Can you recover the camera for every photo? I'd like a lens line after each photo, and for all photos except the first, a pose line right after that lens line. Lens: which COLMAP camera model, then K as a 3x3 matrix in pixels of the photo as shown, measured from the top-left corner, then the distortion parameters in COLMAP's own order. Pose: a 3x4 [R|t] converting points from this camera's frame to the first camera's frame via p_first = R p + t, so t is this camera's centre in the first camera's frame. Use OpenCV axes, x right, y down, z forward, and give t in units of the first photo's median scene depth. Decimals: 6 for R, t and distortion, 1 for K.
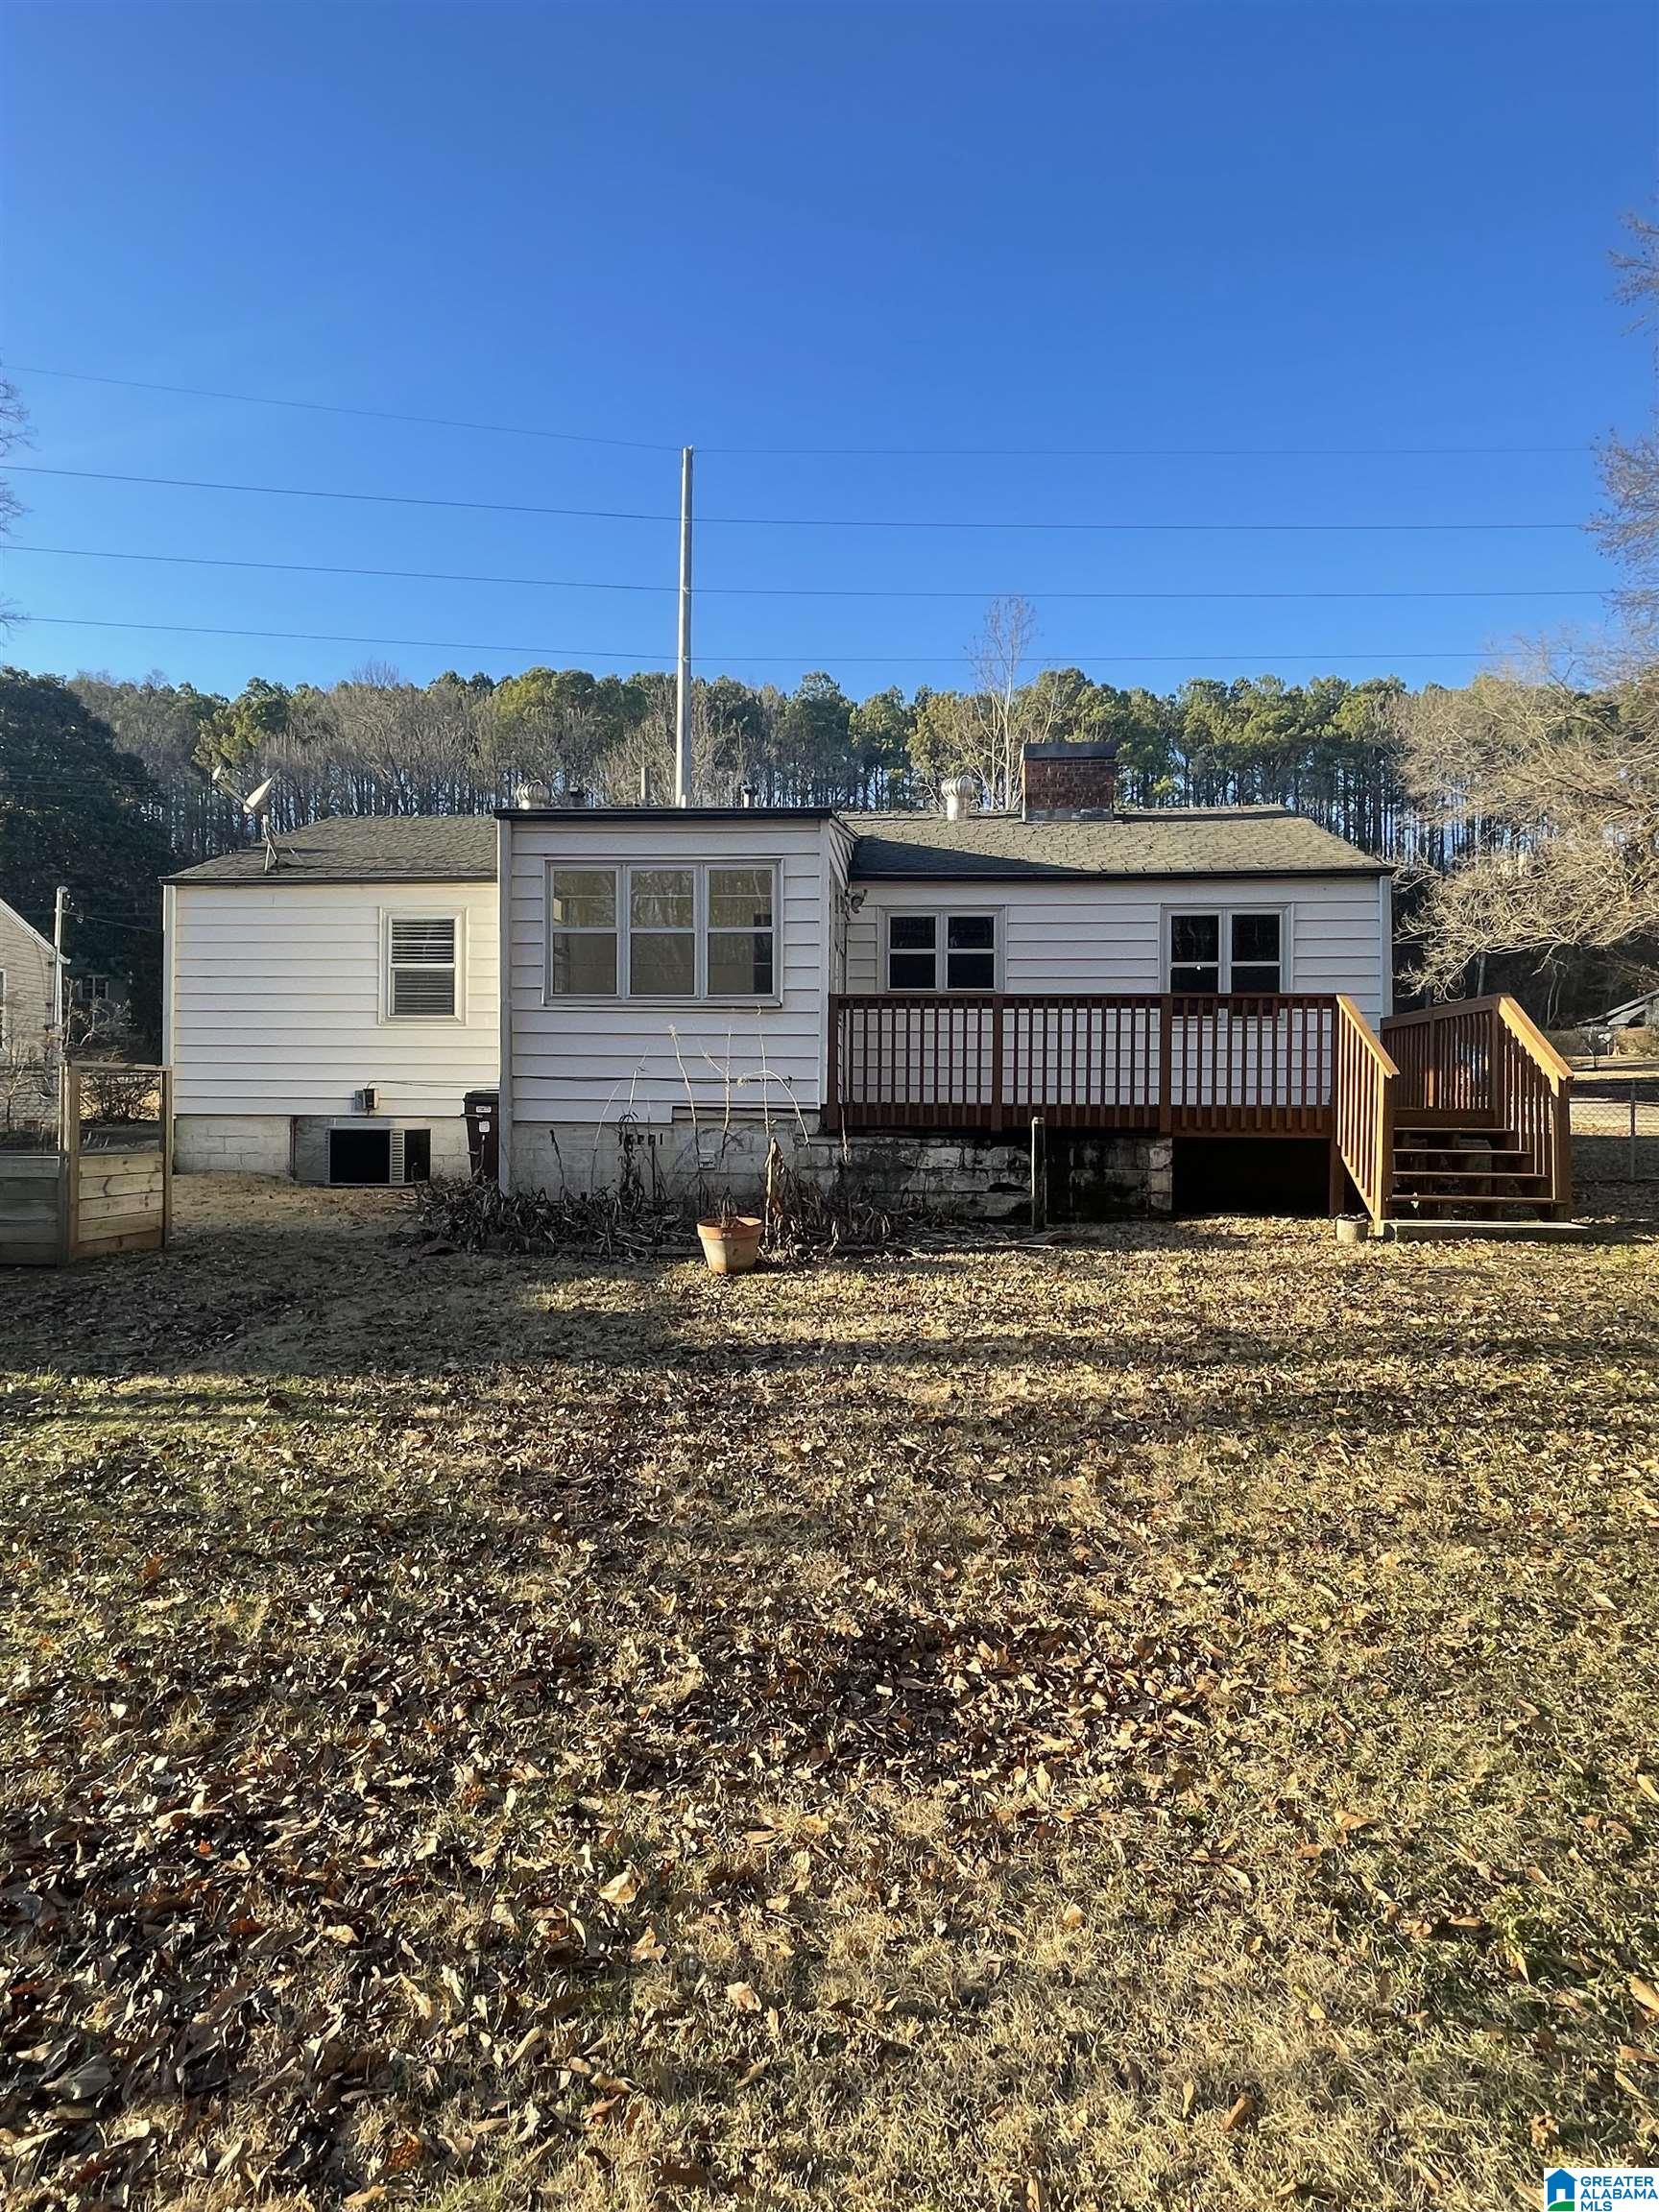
lens RADIAL K [[1211.1, 0, 834.8], [0, 1211.1, 1109.4], [0, 0, 1]] dist [-0.000269, 0.001529]
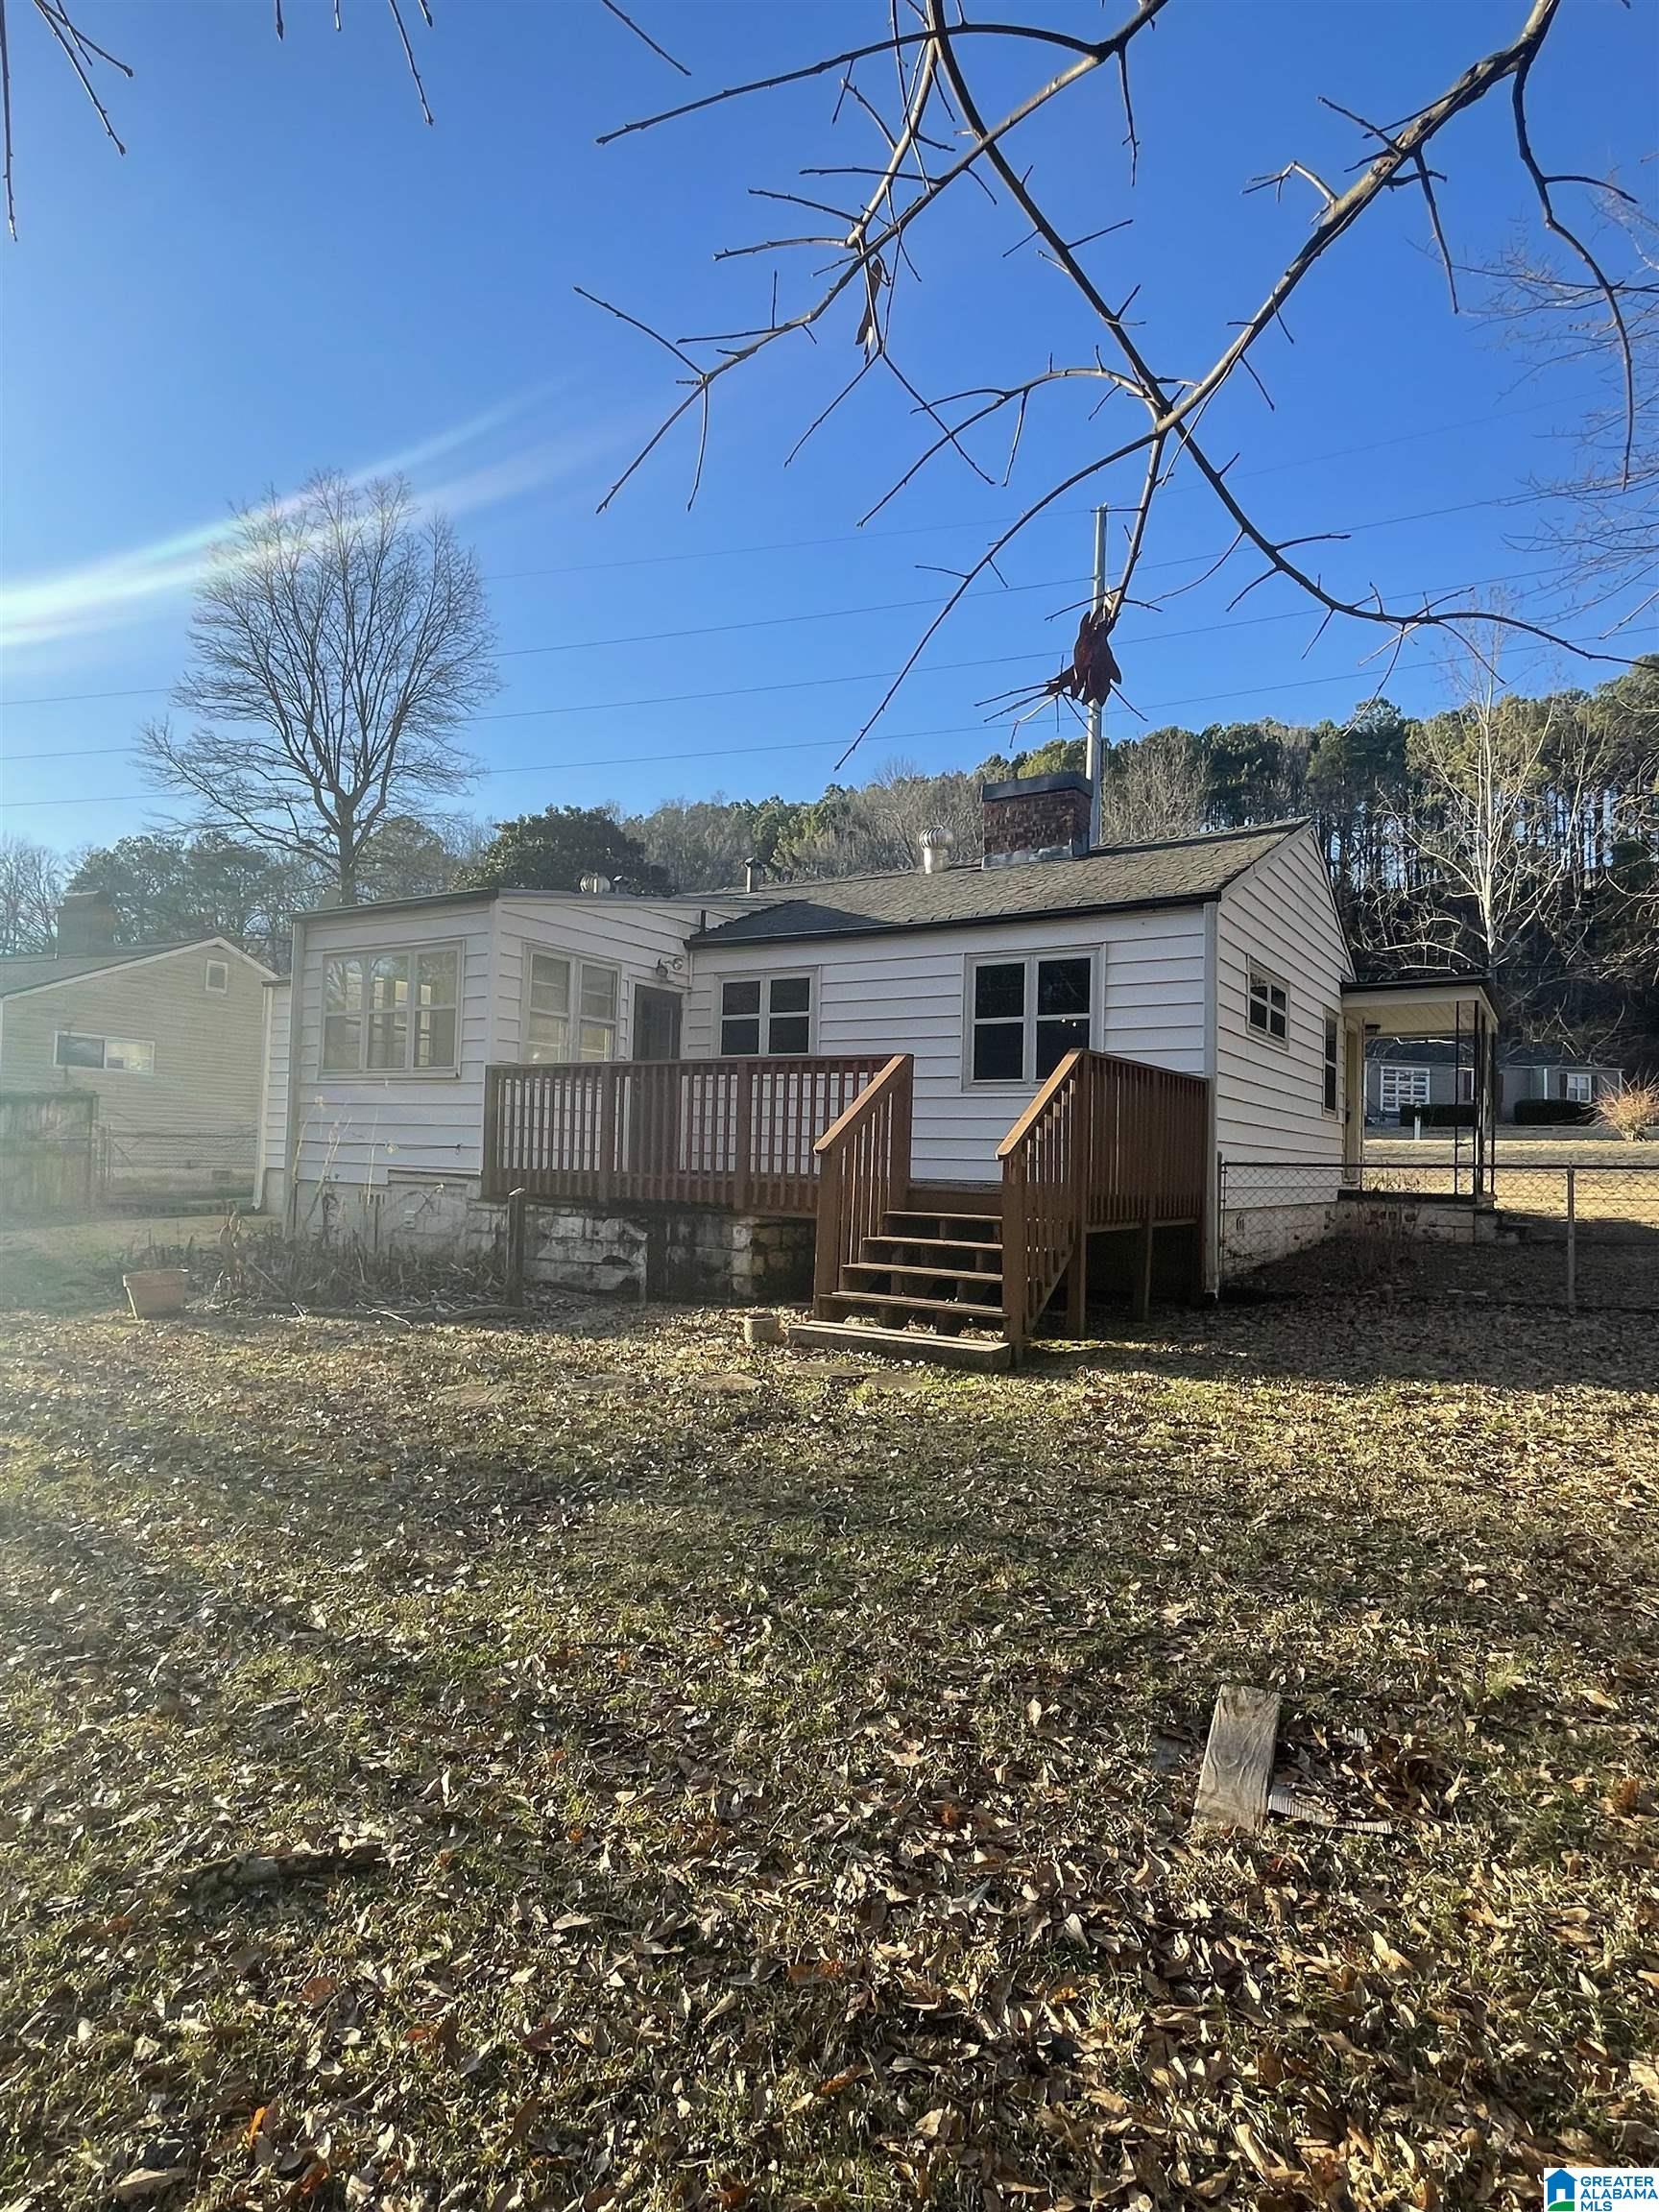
lens RADIAL K [[1211.1, 0, 833.6], [0, 1211.1, 1109.4], [0, 0, 1]] dist [-0.000269, 0.001529]
pose [[0.881689, -0.001375, -0.471829, 0.603917], [-0.022141, 0.998774, -0.044284, -0.013921], [0.471311, 0.049492, 0.880577, 0.176445]]
